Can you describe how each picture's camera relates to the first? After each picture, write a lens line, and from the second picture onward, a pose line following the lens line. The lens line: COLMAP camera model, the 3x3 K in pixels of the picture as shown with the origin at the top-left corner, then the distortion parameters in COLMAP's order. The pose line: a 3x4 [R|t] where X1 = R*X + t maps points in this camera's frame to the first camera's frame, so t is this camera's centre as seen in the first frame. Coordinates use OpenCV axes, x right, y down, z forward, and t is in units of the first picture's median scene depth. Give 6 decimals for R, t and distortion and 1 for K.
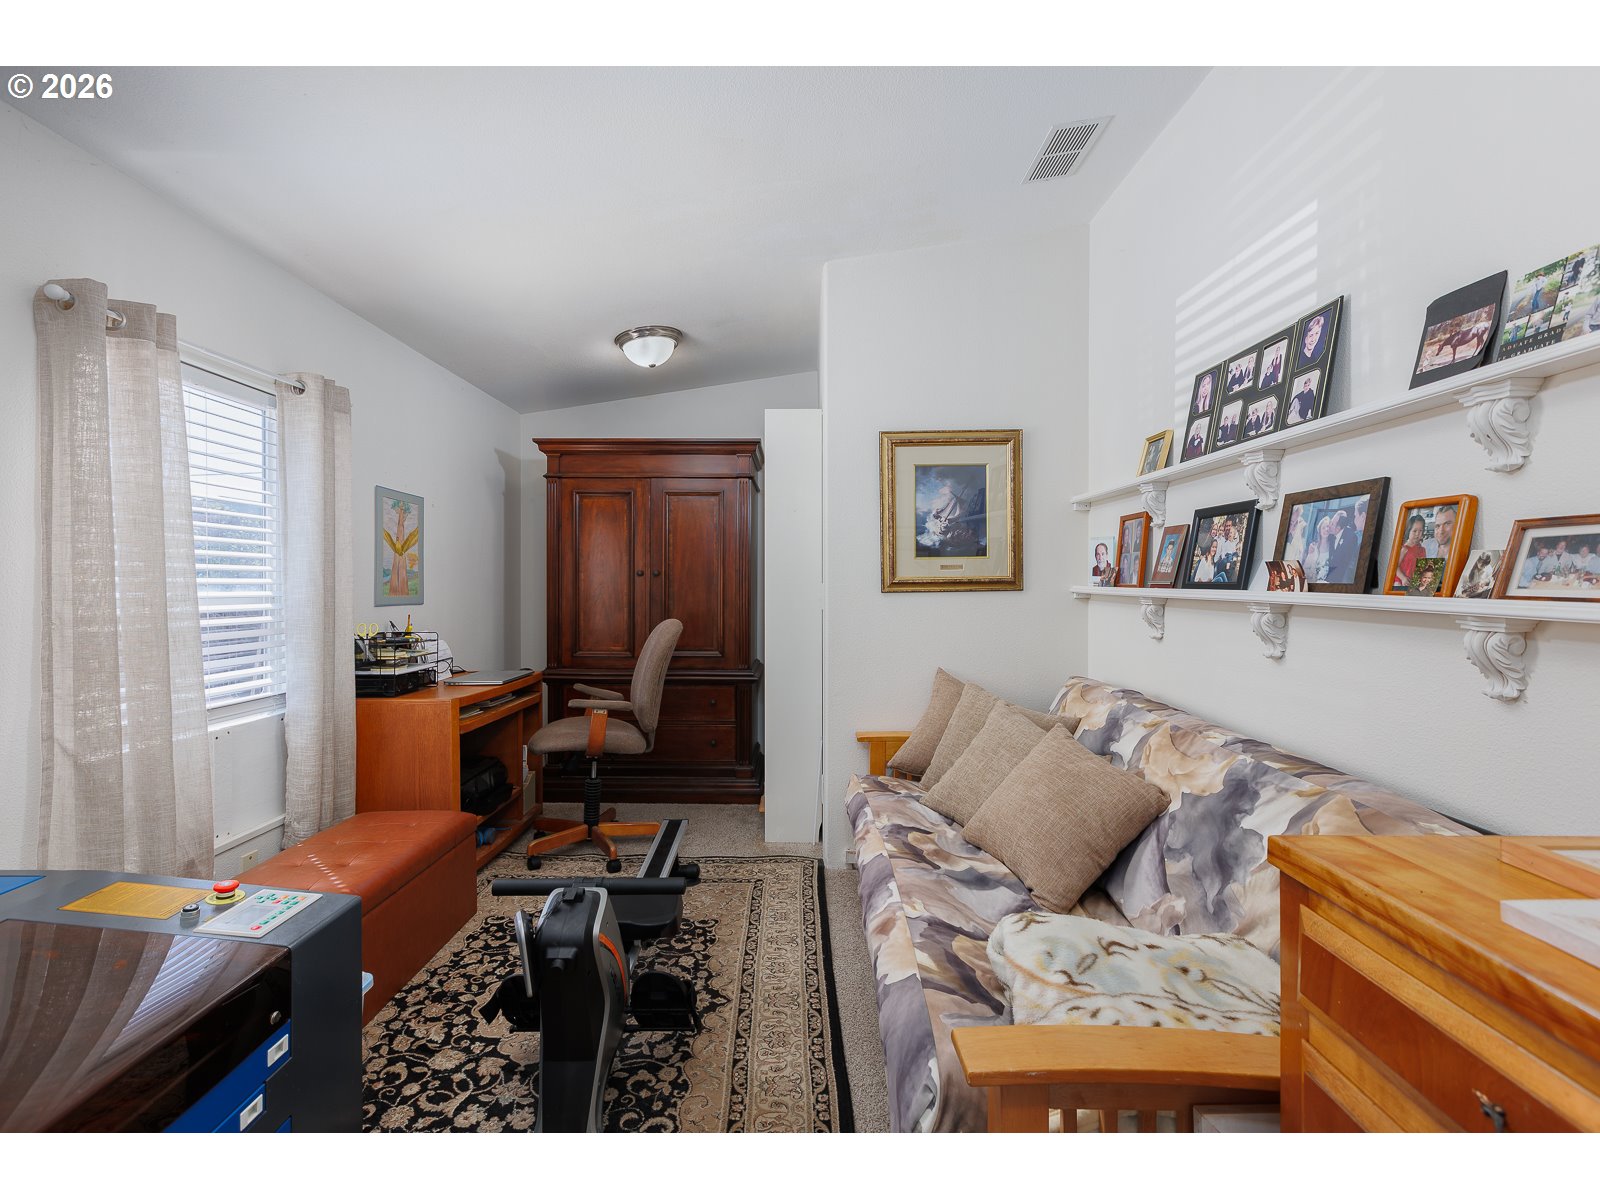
lens RADIAL K [[725.7, 0, 798.6], [0, 725.7, 574.7], [0, 0, 1]] dist [0.004614, 0.000378]
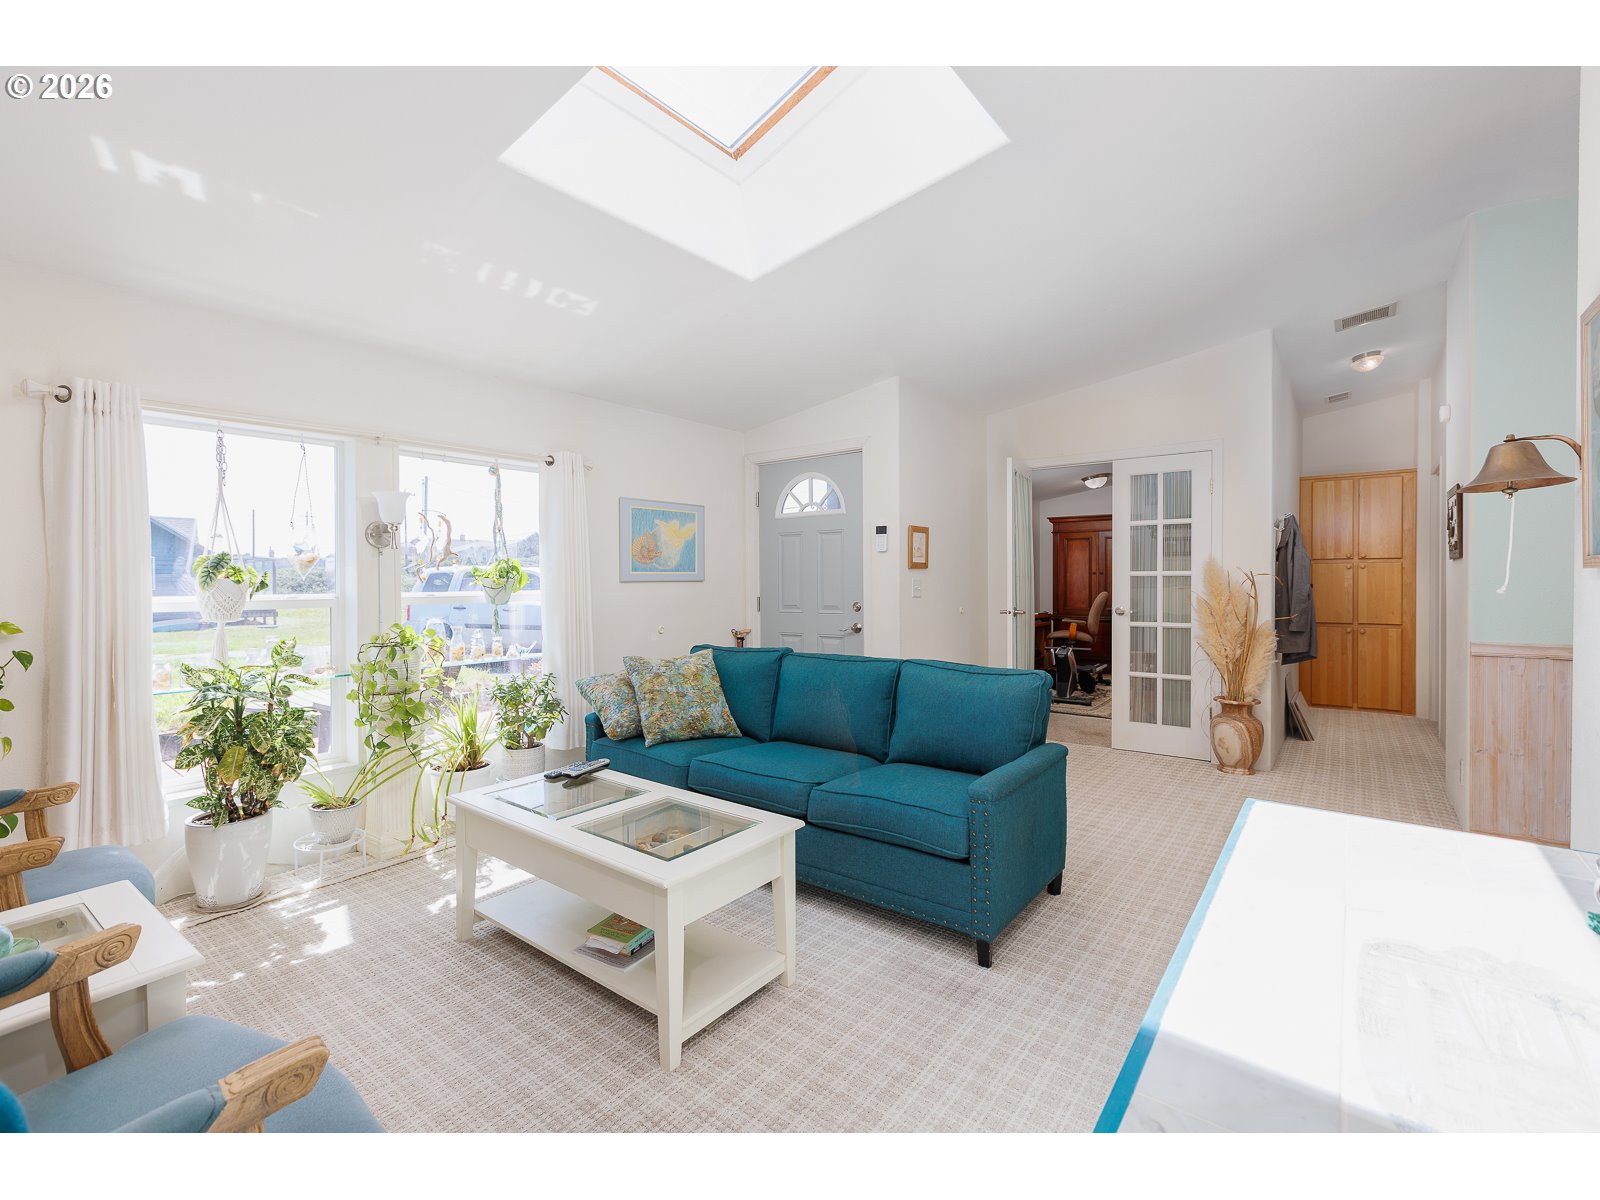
lens RADIAL K [[725.7, 0, 798.6], [0, 725.7, 574.7], [0, 0, 1]] dist [0.004614, 0.000378]
pose [[0.795678, 0.000753, -0.605719, 0.488505], [-0.007890, 0.999927, -0.009122, 0.031215], [0.605668, 0.012037, 0.795626, -1.579235]]
